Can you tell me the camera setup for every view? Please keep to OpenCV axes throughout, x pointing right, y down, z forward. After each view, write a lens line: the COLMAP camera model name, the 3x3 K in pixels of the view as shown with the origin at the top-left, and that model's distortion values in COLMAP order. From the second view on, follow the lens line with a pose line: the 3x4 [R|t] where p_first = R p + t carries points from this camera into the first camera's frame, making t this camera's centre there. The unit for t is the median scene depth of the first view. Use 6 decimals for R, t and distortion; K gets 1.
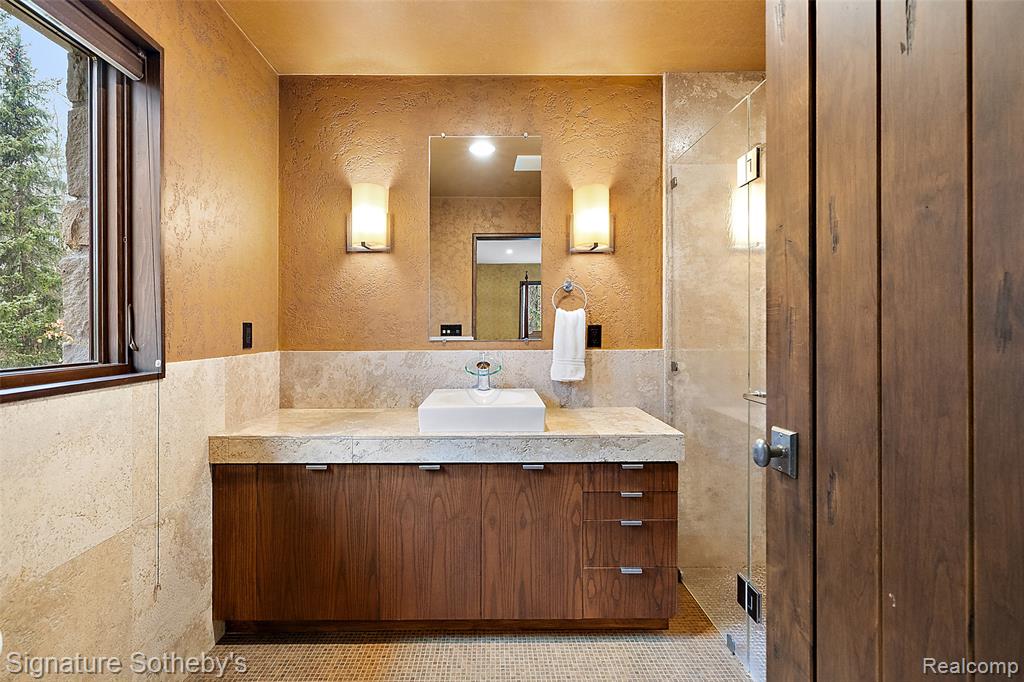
lens RADIAL K [[428.7, 0, 508.4], [0, 428.7, 335.8], [0, 0, 1]] dist [0.002290, 0.000487]
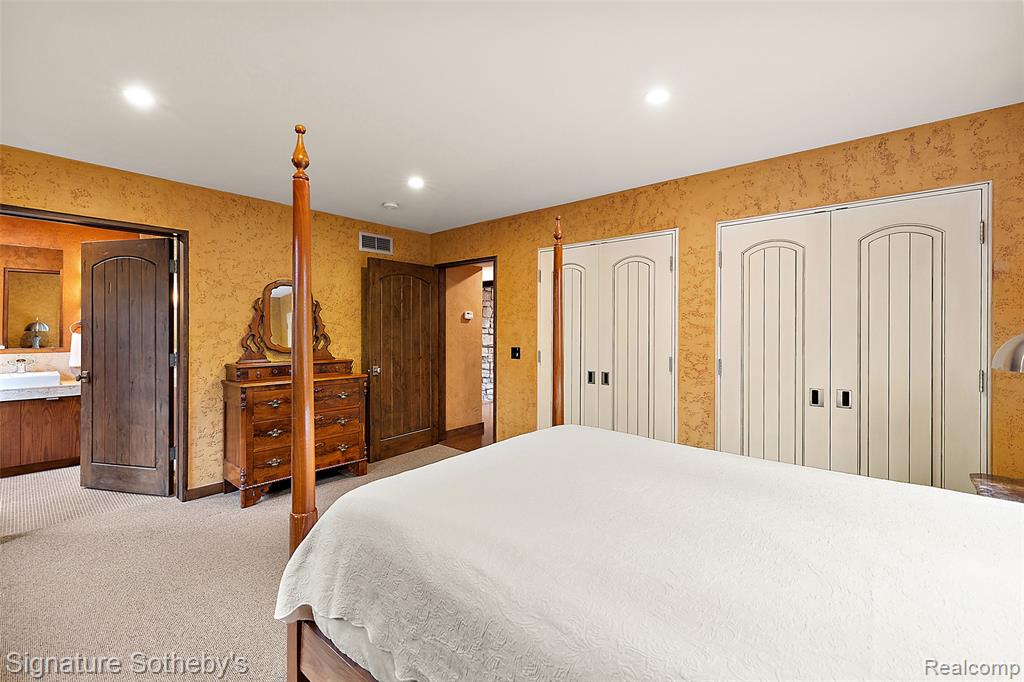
lens RADIAL K [[428.7, 0, 508.4], [0, 428.7, 335.8], [0, 0, 1]] dist [0.002290, 0.000487]
pose [[0.682672, 0.002762, 0.730720, 0.026014], [0.000913, 0.999989, -0.004633, -0.035223], [-0.730724, 0.003830, 0.682662, -1.799578]]
